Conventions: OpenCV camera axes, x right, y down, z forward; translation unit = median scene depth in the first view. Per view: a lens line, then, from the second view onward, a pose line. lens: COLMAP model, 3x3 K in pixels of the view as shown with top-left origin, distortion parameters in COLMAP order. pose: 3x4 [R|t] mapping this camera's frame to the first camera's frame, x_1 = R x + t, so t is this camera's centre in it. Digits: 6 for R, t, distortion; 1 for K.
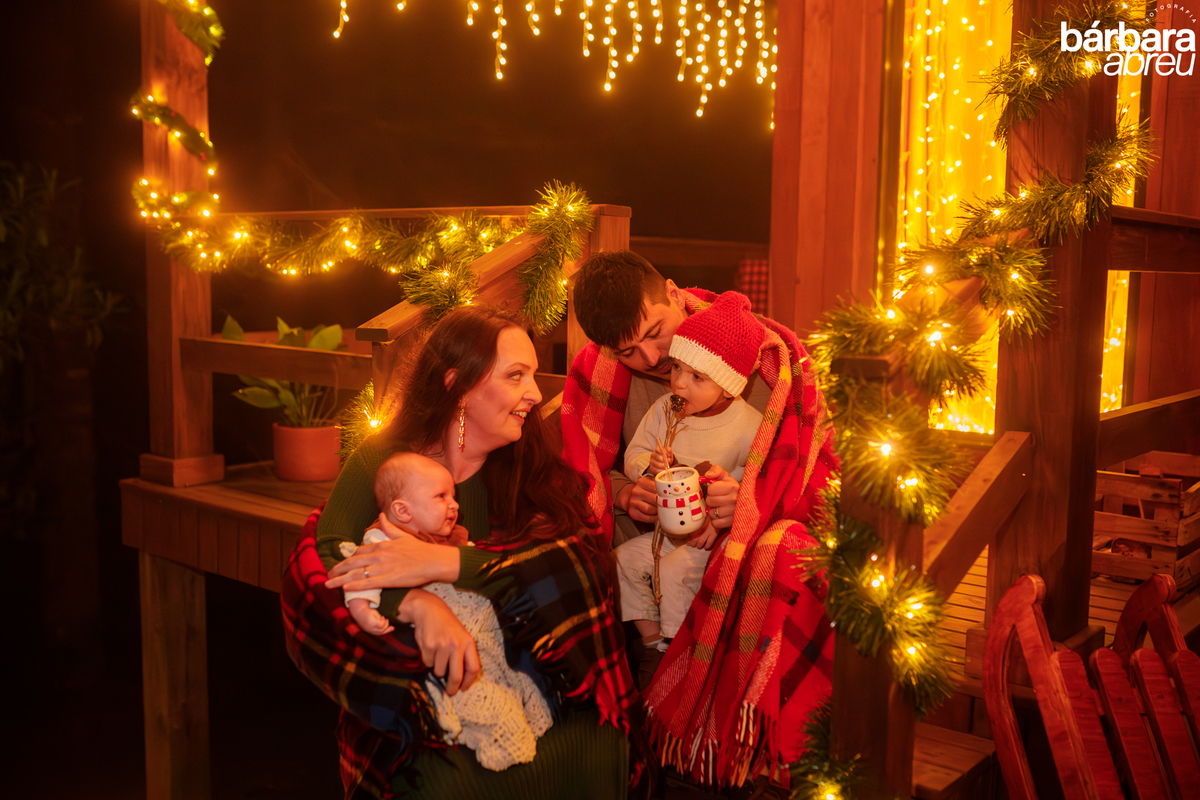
lens RADIAL K [[1250.8, 0, 600.6], [0, 1250.8, 414.3], [0, 0, 1]] dist [-0.084083, 0.153099]
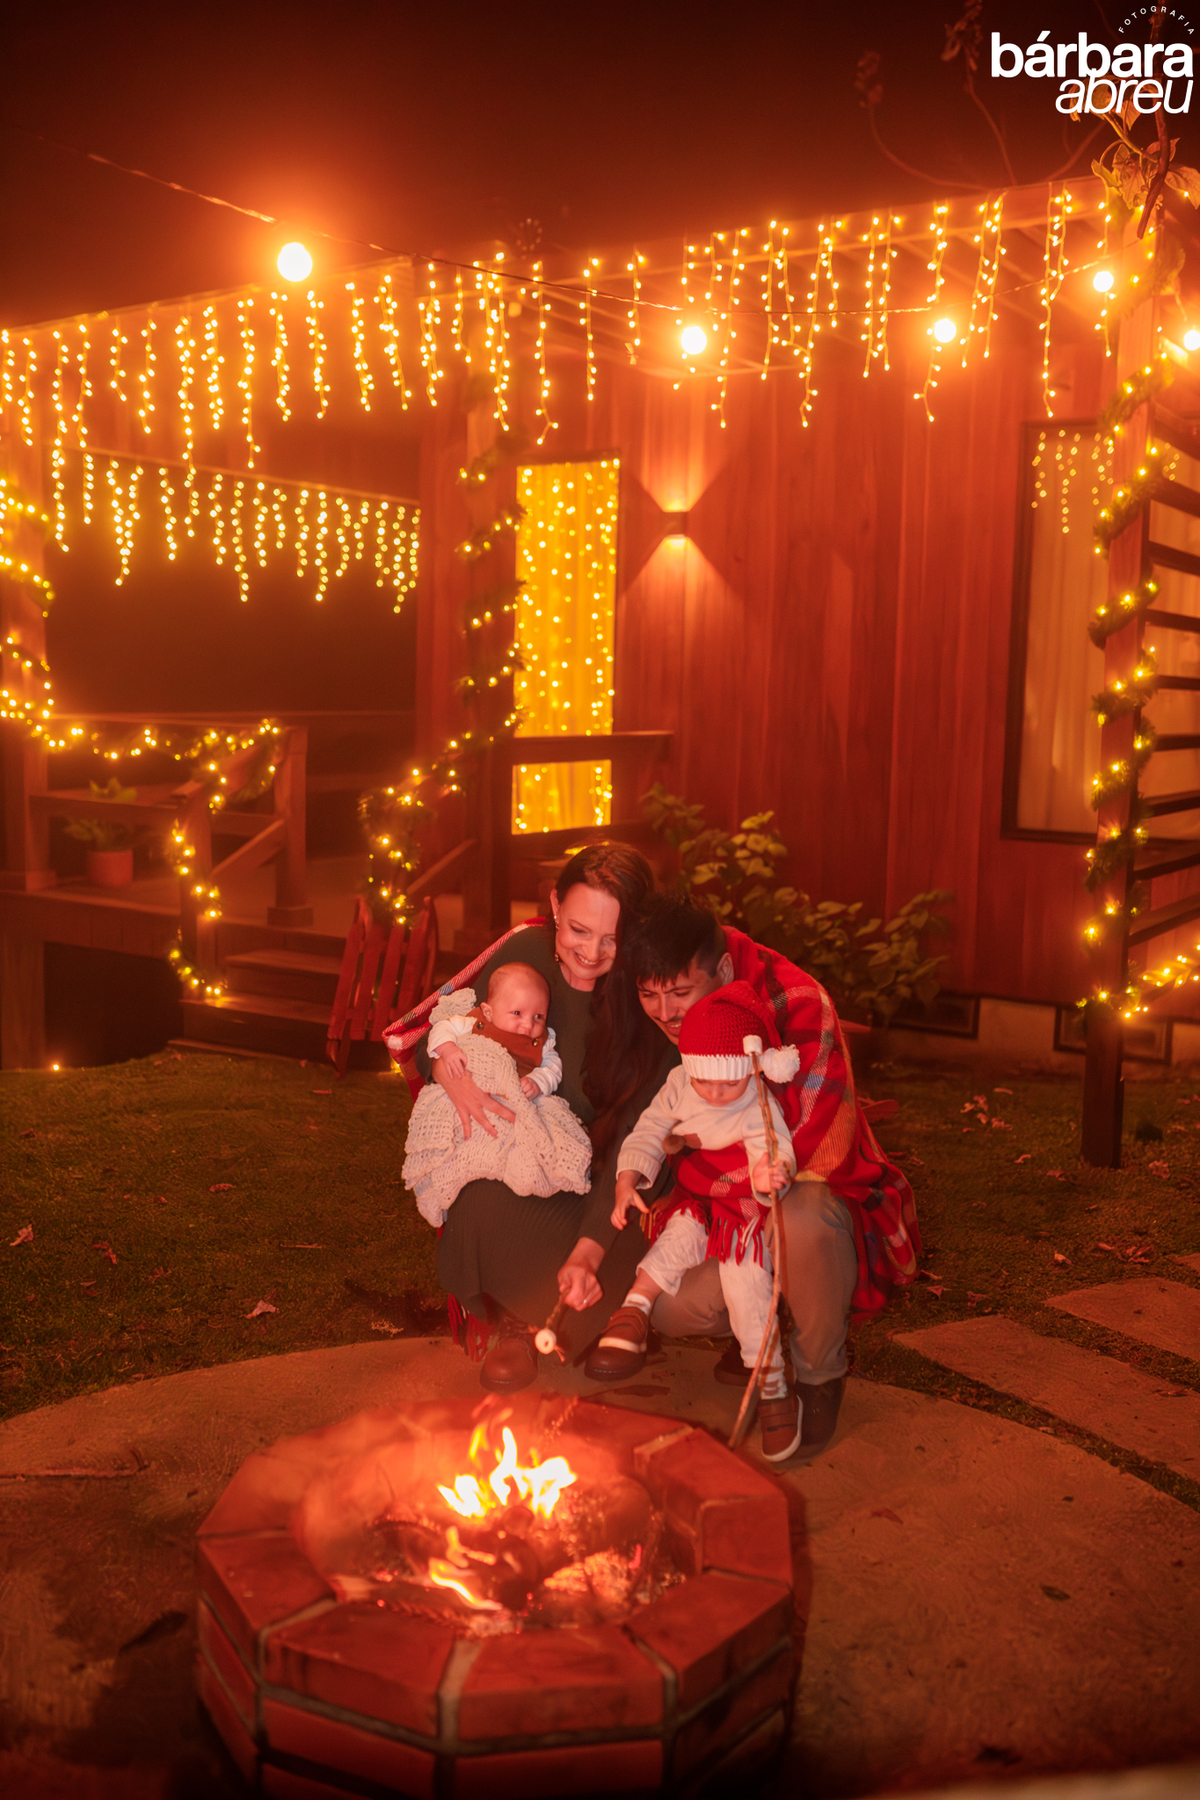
lens RADIAL K [[1710.9, 0, 588.7], [0, 1710.9, 896.5], [0, 0, 1]] dist [-0.074756, 0.112661]
pose [[0.992684, -0.011384, 0.120204, 0.101657], [0.010073, 0.999883, 0.011506, 0.050434], [-0.120321, -0.010211, 0.992683, -1.247132]]
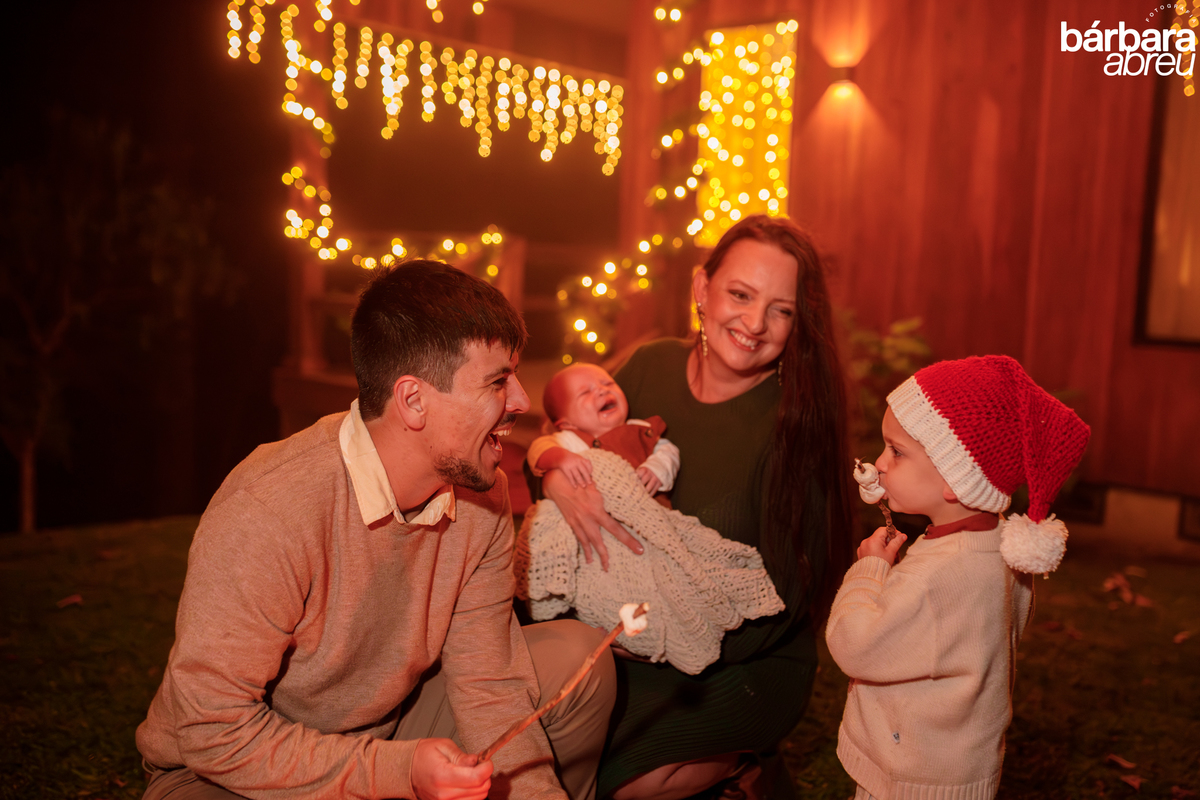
lens RADIAL K [[1200.3, 0, 595.5], [0, 1200.3, 398.5], [0, 0, 1]] dist [-0.053665, 0.003862]
pose [[0.999646, 0.023446, -0.012611, 0.142026], [-0.023567, 0.999676, -0.009576, 0.108717], [0.012383, 0.009870, 0.999875, -0.891080]]
